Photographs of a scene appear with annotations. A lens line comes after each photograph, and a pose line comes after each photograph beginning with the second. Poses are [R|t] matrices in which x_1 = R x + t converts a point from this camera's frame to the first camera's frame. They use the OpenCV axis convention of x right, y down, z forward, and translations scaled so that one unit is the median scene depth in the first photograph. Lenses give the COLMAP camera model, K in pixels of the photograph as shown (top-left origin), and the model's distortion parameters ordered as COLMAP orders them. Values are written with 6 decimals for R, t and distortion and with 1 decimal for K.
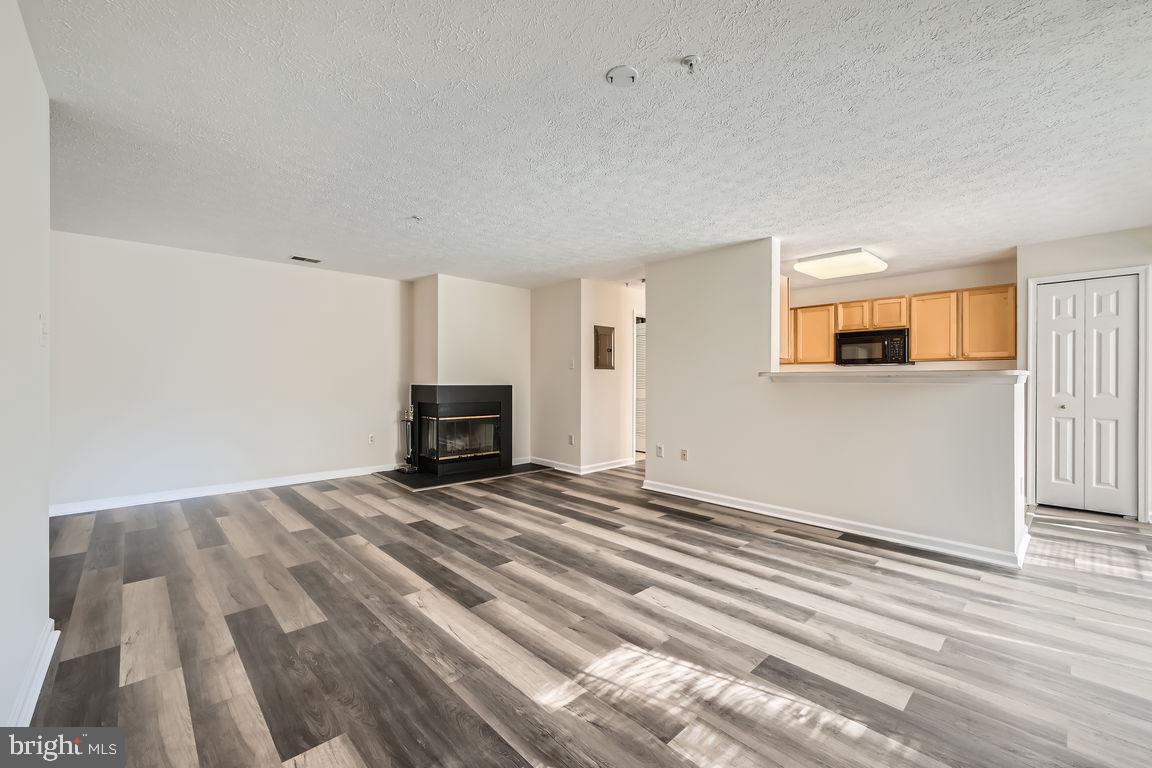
lens RADIAL K [[464.4, 0, 566.7], [0, 464.4, 382.6], [0, 0, 1]] dist [-0.002278, 0.000870]
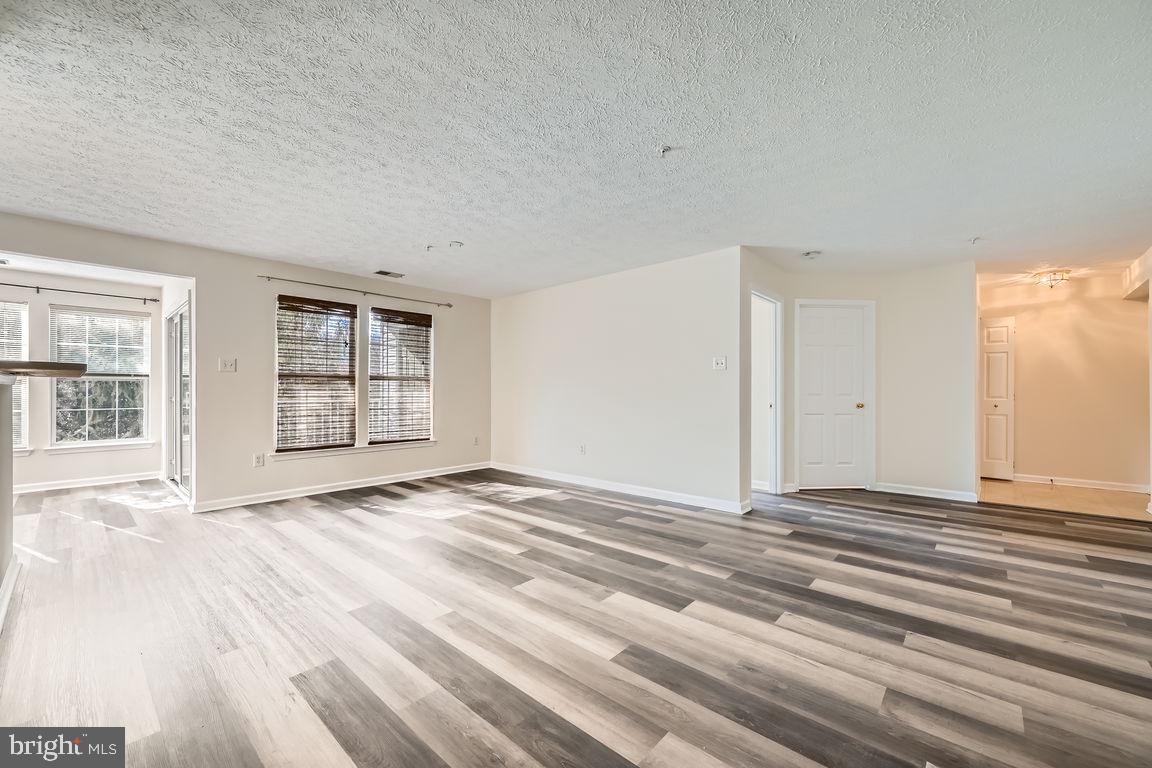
lens RADIAL K [[464.4, 0, 575.0], [0, 464.4, 388.3], [0, 0, 1]] dist [-0.002278, 0.000870]
pose [[-0.995140, -0.001024, -0.098461, -0.131289], [-0.000776, 0.999996, -0.002552, 0.009840], [0.098463, -0.002463, -0.995138, 1.881347]]
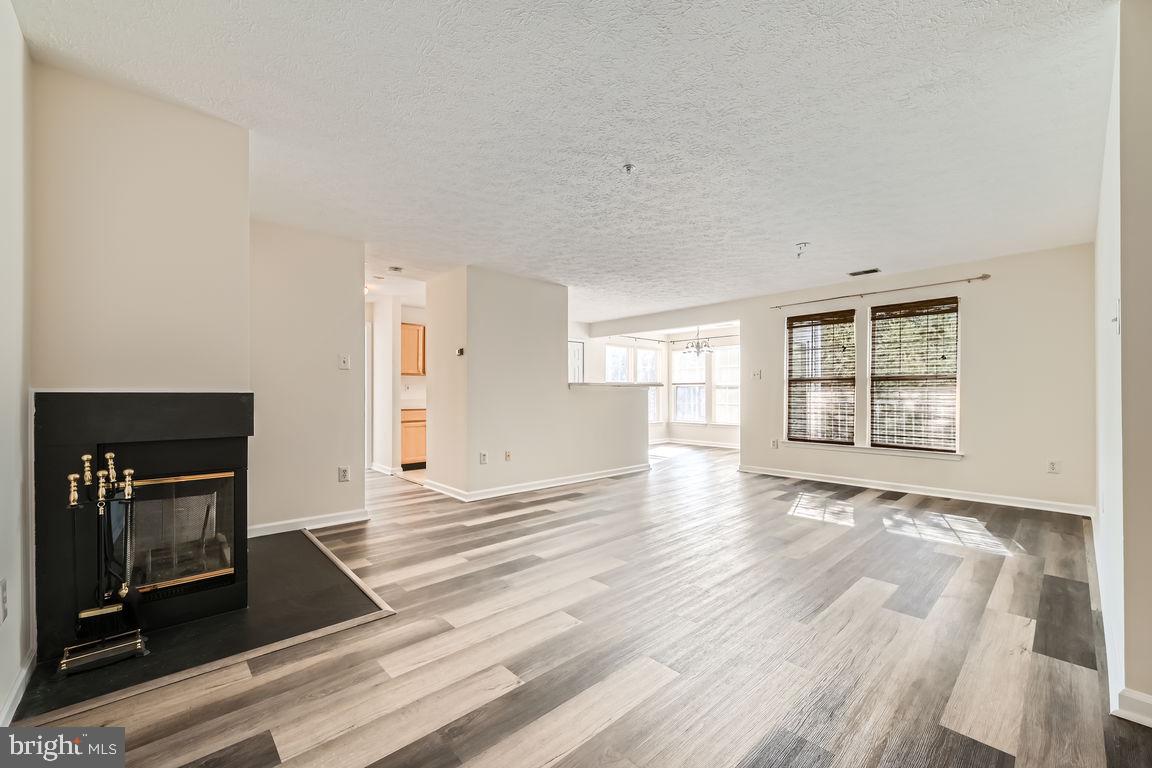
lens RADIAL K [[464.4, 0, 570.4], [0, 464.4, 390.0], [0, 0, 1]] dist [-0.002278, 0.000870]
pose [[0.010325, 0.006664, 0.999924, -1.208652], [0.005565, 0.999962, -0.006722, 0.013457], [-0.999931, 0.005634, 0.010287, 1.212265]]
